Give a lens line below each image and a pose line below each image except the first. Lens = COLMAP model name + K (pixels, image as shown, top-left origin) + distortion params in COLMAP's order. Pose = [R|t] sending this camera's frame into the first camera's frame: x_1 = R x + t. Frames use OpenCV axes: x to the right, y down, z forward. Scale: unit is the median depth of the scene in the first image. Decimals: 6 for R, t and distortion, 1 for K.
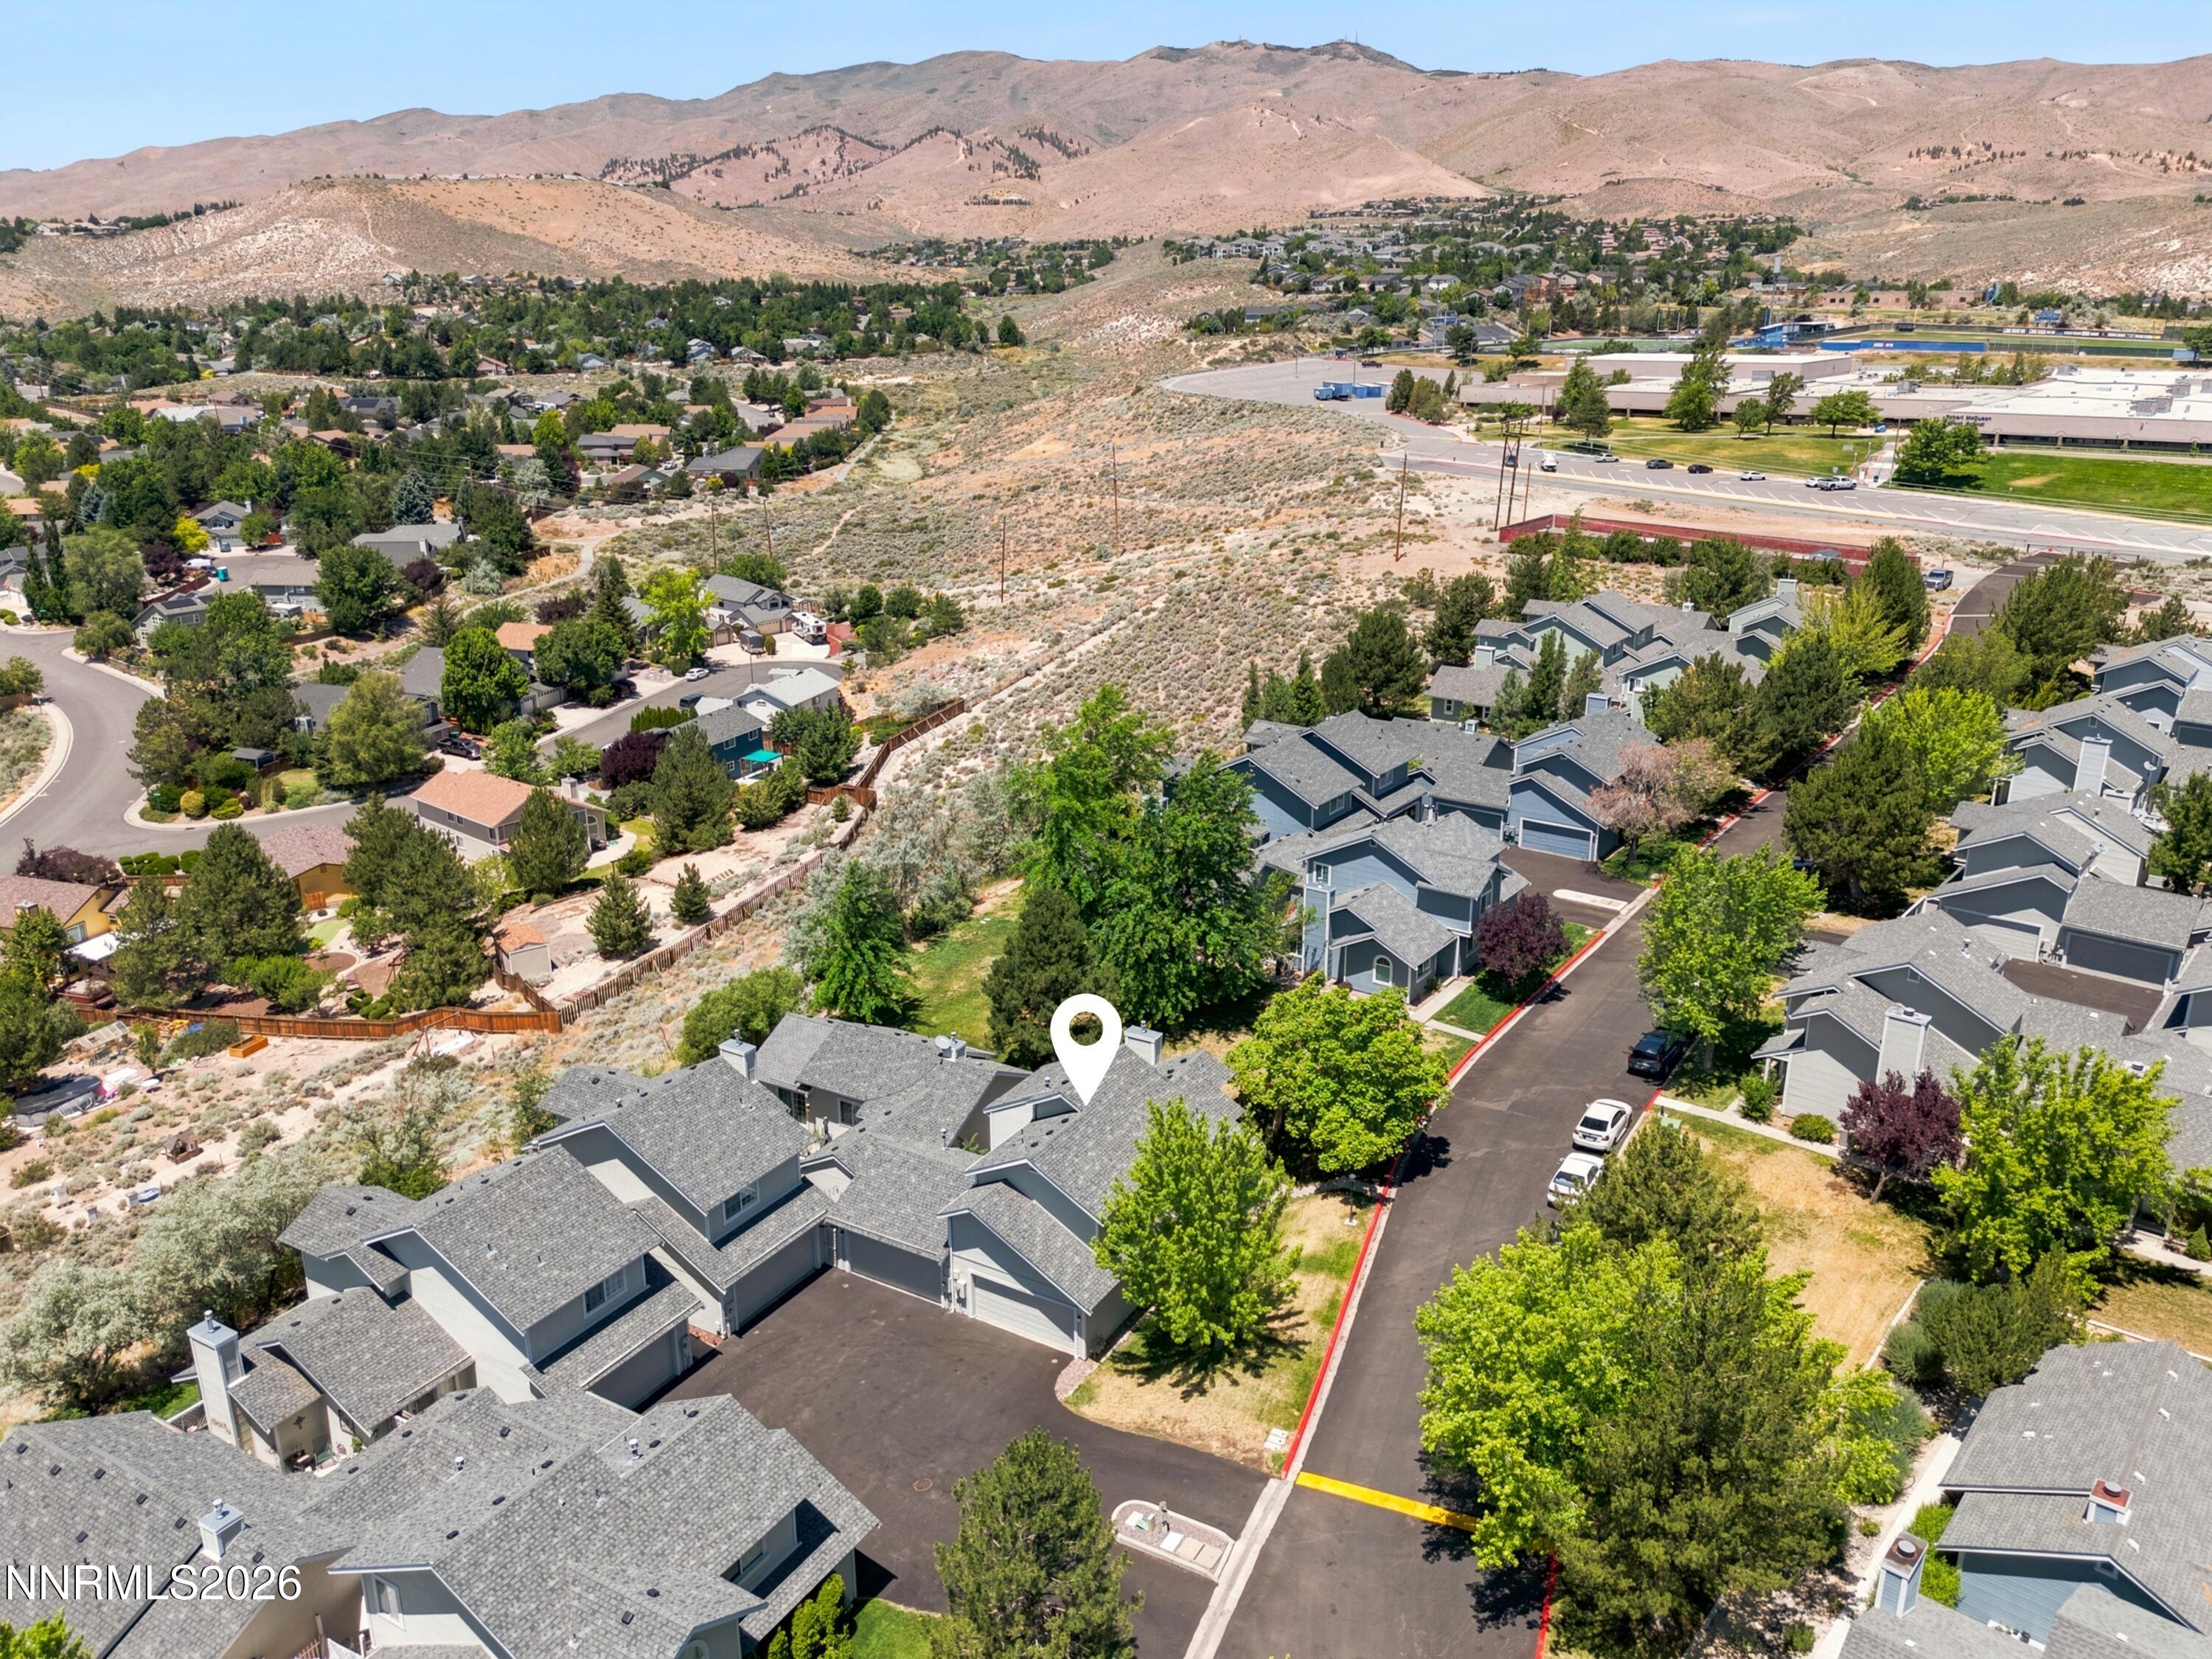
lens RADIAL K [[1619.2, 0, 1097.8], [0, 1619.2, 824.5], [0, 0, 1]] dist [0.058237, -0.051511]
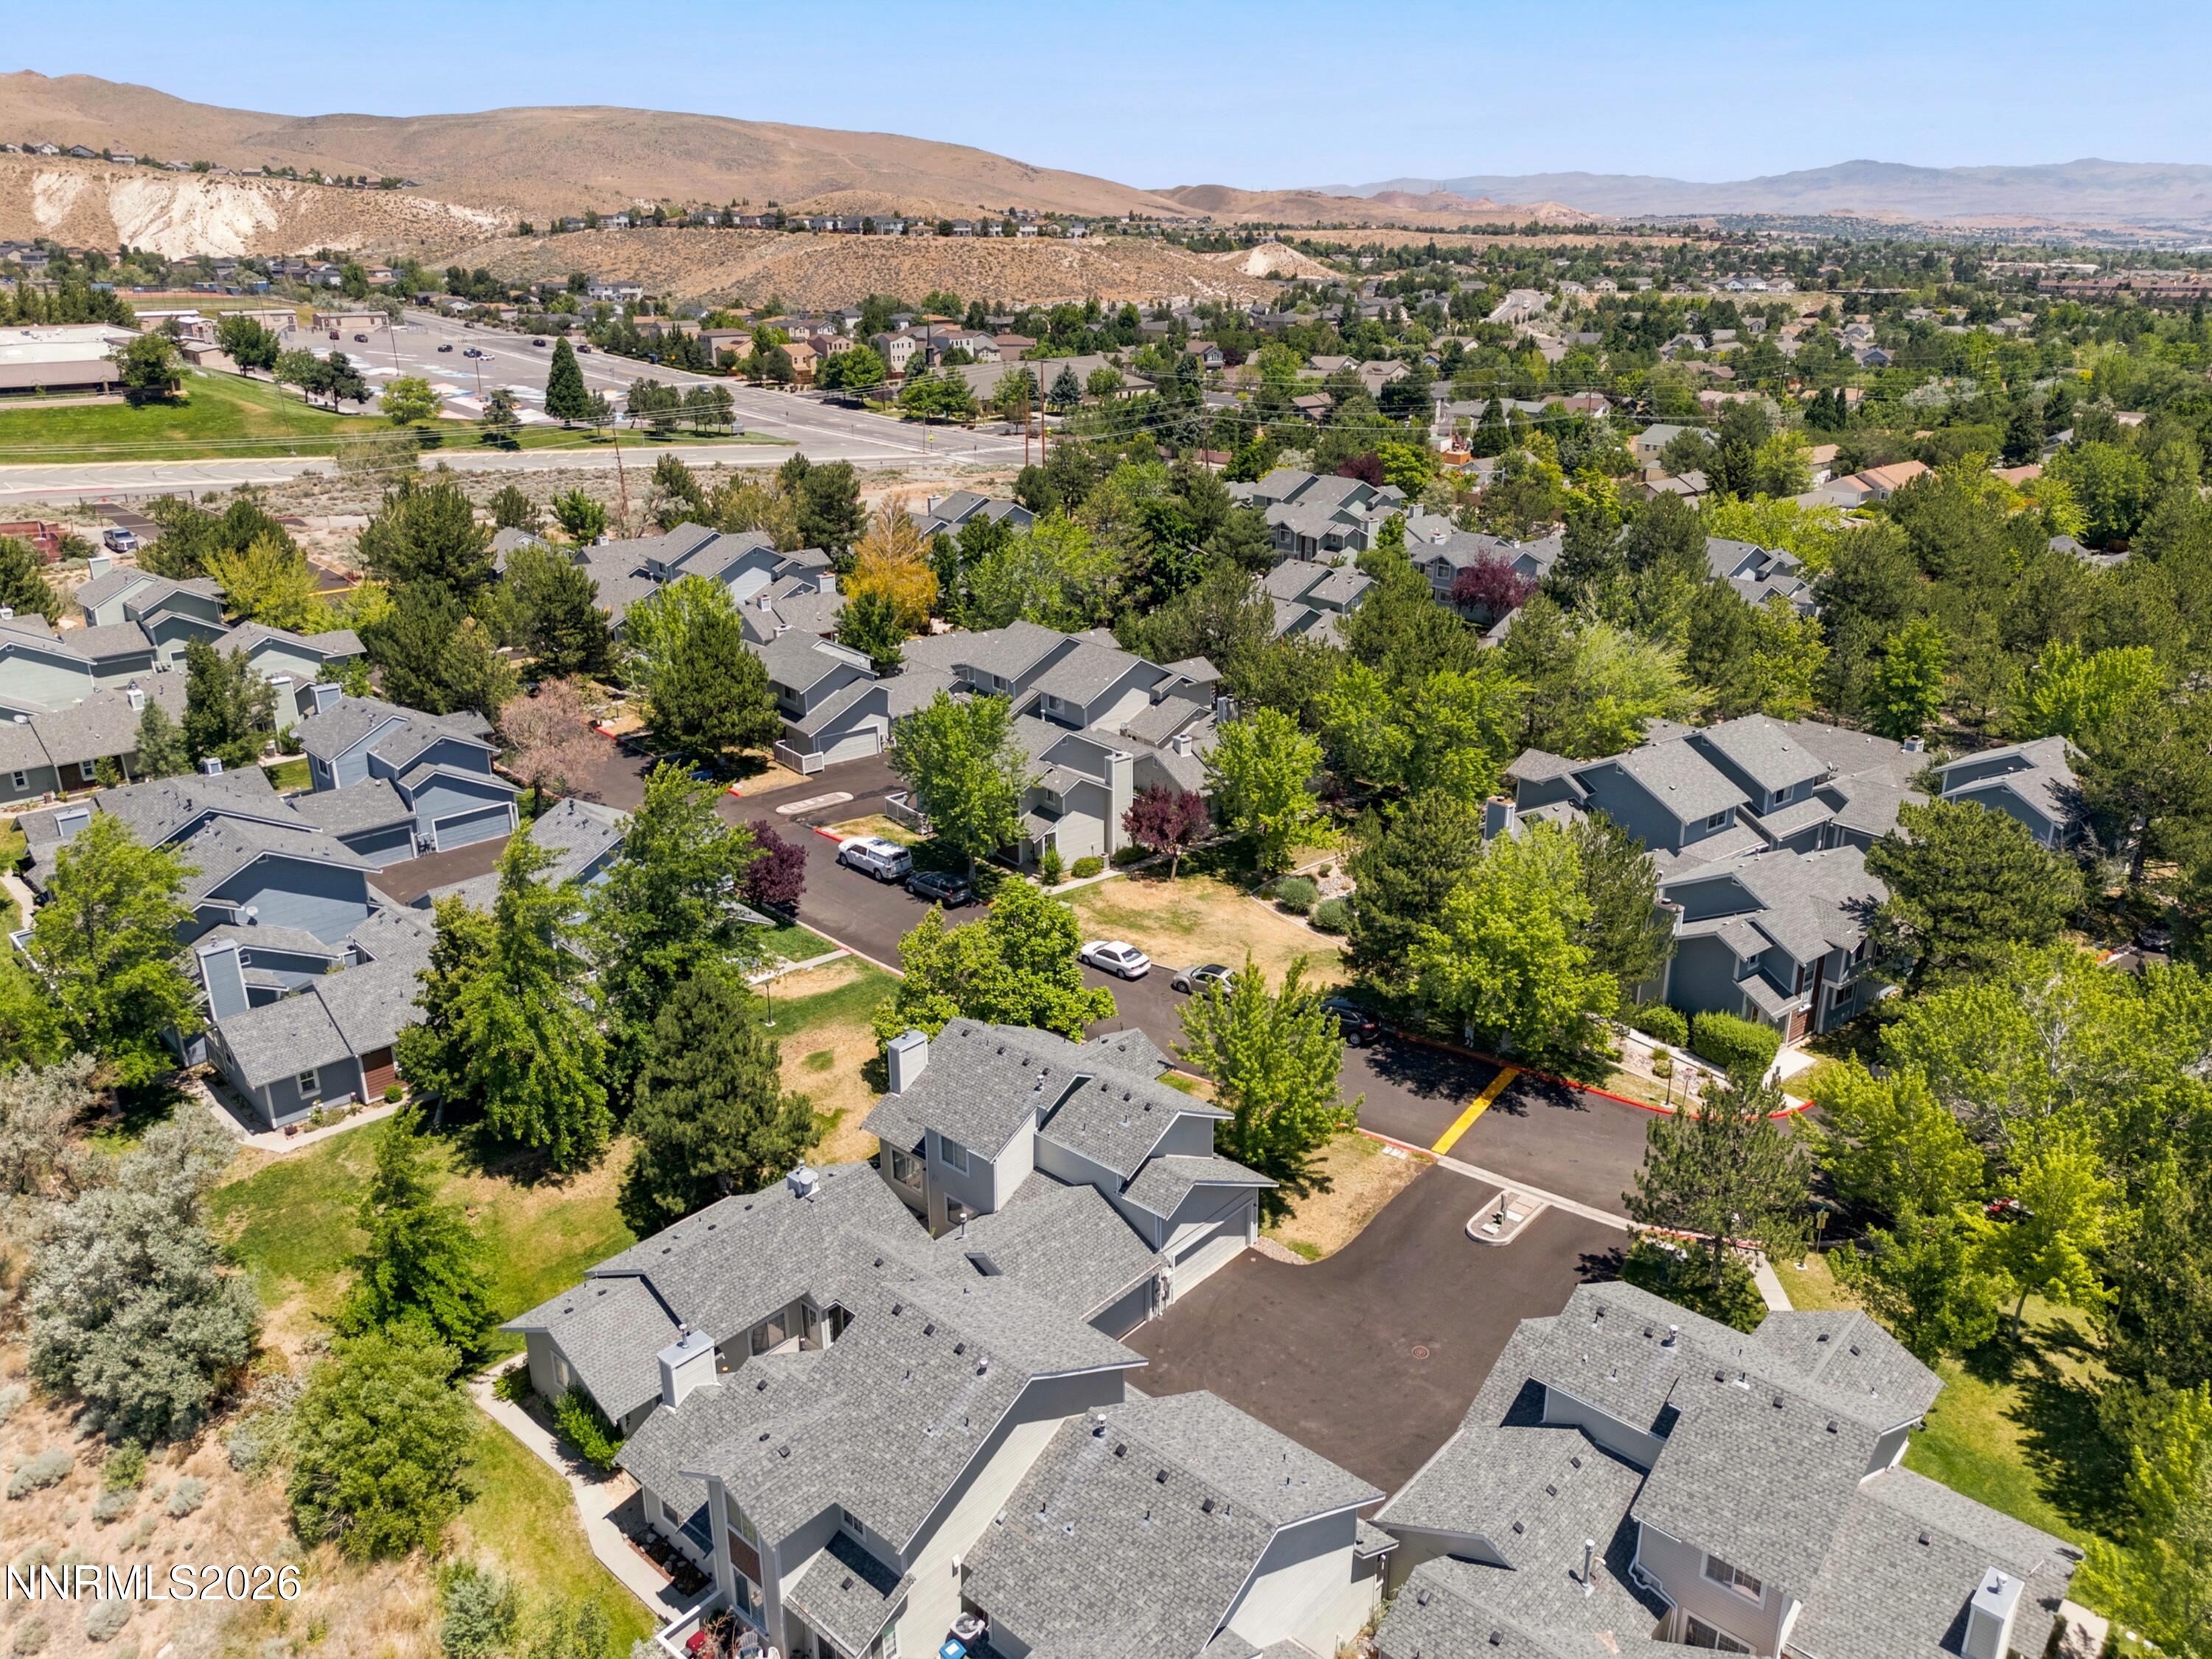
lens RADIAL K [[1619.2, 0, 1100.8], [0, 1619.2, 835.2], [0, 0, 1]] dist [0.058237, -0.051511]
pose [[0.188743, -0.342857, 0.920231, -0.128142], [0.309588, 0.910064, 0.275572, -0.033304], [-0.931950, 0.232880, 0.277912, 0.103243]]
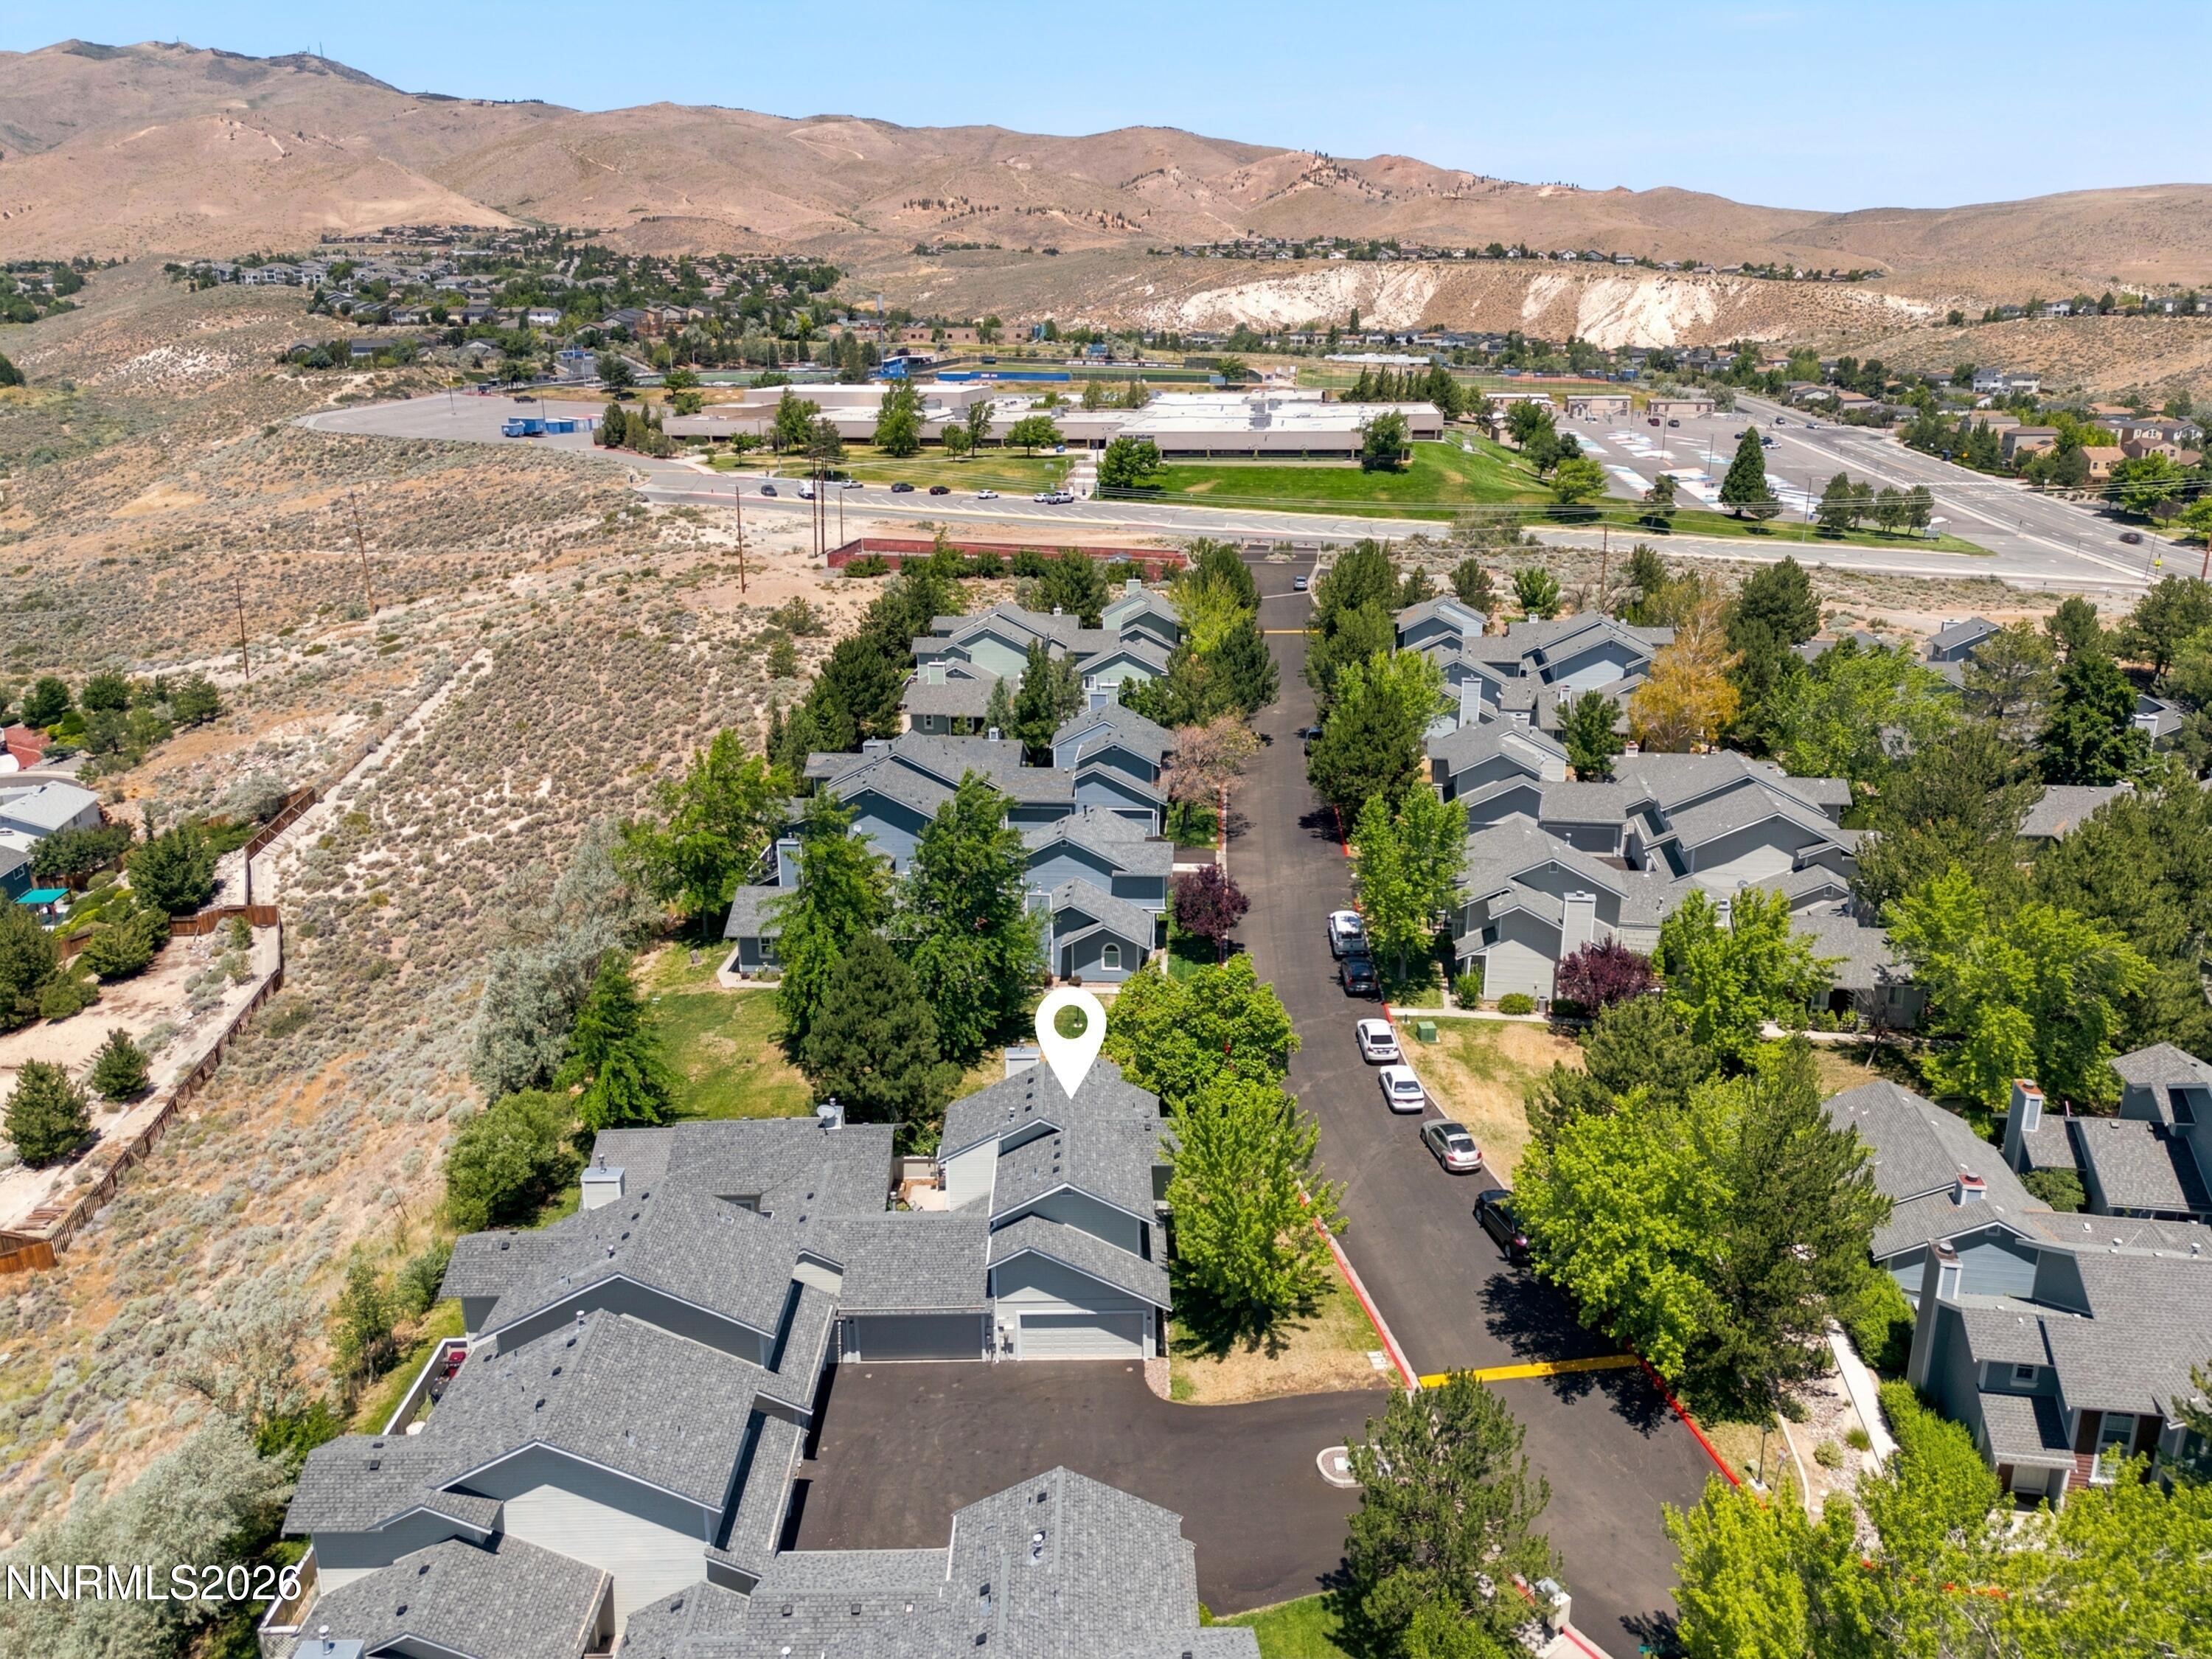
lens RADIAL K [[1619.2, 0, 1102.3], [0, 1619.2, 832.9], [0, 0, 1]] dist [0.058237, -0.051511]
pose [[0.852425, -0.157198, 0.498659, -0.069303], [0.164238, 0.985962, 0.030062, -0.004769], [-0.496384, 0.056273, 0.866277, 0.015284]]
